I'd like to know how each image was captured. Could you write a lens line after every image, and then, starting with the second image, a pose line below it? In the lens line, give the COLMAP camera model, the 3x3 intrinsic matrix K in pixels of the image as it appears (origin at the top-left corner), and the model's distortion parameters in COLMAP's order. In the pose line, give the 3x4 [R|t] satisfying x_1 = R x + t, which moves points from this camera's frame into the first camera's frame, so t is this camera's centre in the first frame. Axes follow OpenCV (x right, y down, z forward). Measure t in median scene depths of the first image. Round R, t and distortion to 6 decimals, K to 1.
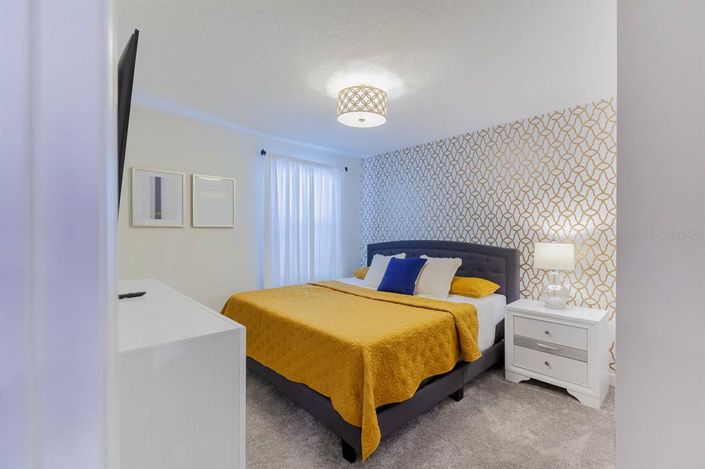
lens RADIAL K [[323.5, 0, 352.5], [0, 323.5, 234.5], [0, 0, 1]] dist [0.000284, 0.000115]
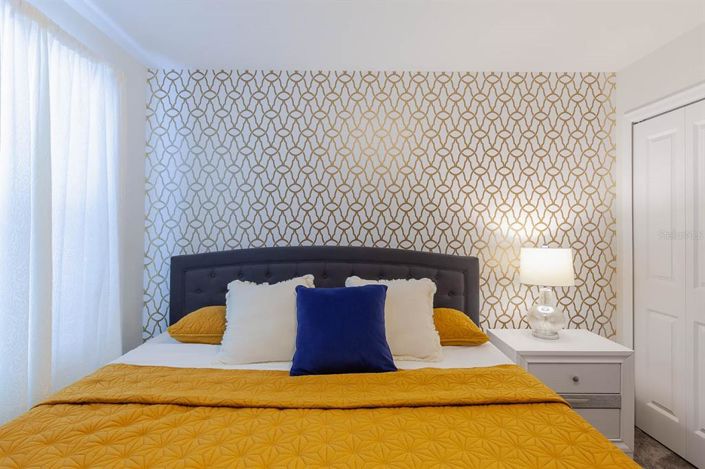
lens RADIAL K [[352.6, 0, 352.5], [0, 352.6, 234.5], [0, 0, 1]] dist [-0.001413, -0.000162]
pose [[0.673183, -0.005716, 0.739454, -0.207628], [-0.000239, 0.999968, 0.007947, -0.007845], [-0.739476, -0.005526, 0.673160, 0.641545]]
